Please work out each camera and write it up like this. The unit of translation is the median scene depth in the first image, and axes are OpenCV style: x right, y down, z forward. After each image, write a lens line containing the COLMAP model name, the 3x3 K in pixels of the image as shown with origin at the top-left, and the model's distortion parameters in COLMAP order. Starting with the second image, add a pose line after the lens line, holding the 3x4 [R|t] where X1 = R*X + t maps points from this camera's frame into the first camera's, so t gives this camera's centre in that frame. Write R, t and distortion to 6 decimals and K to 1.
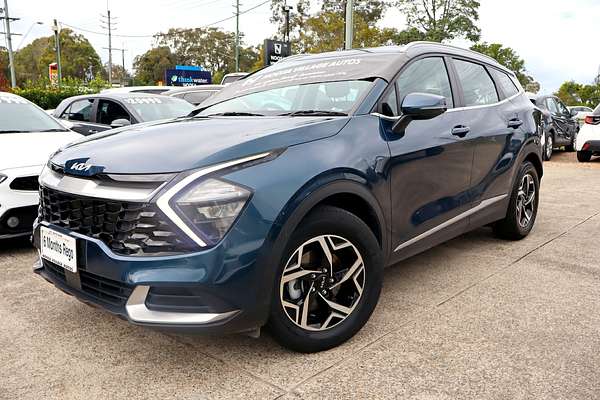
lens RADIAL K [[499.3, 0, 309.2], [0, 499.3, 201.4], [0, 0, 1]] dist [-0.006557, -0.001233]
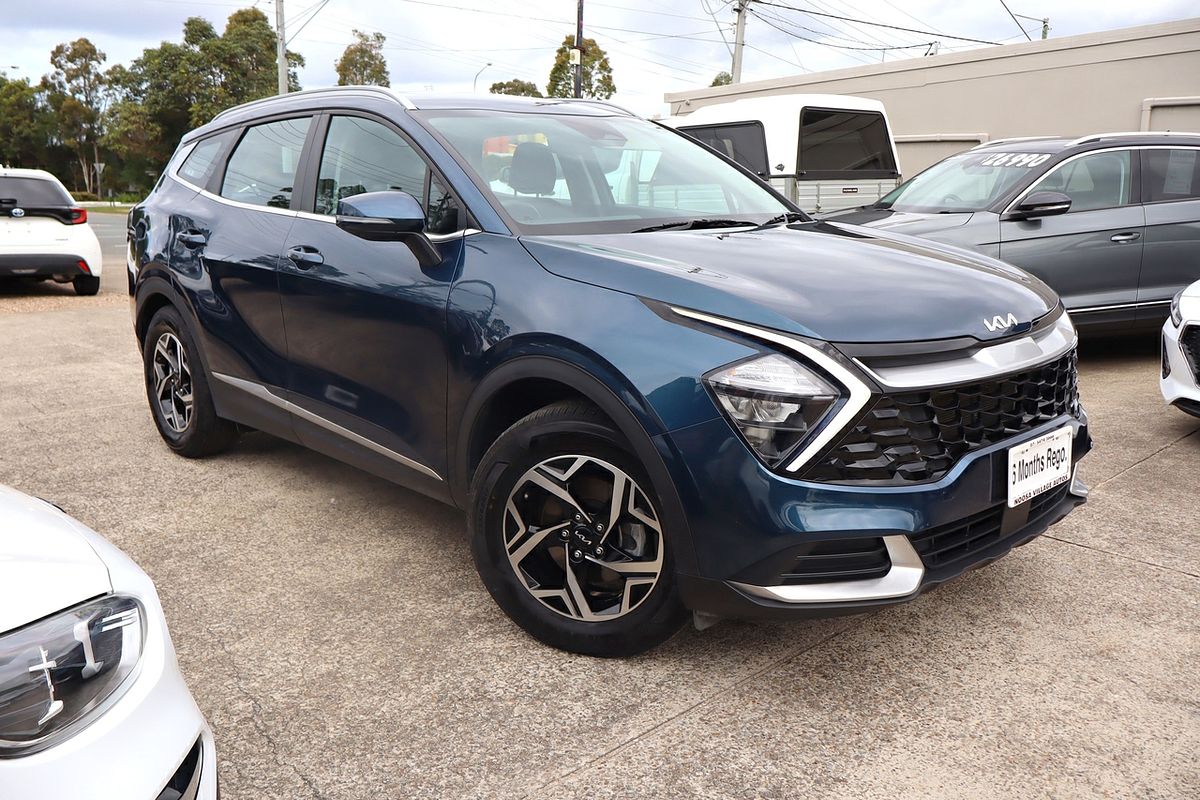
lens RADIAL K [[991.7, 0, 600.0], [0, 991.7, 400.0], [0, 0, 1]] dist [-0.003239, 0.000045]
pose [[0.093295, -0.208141, 0.973639, -0.128645], [0.177131, 0.965774, 0.189486, -0.022571], [-0.979755, 0.154784, 0.126970, 0.105217]]
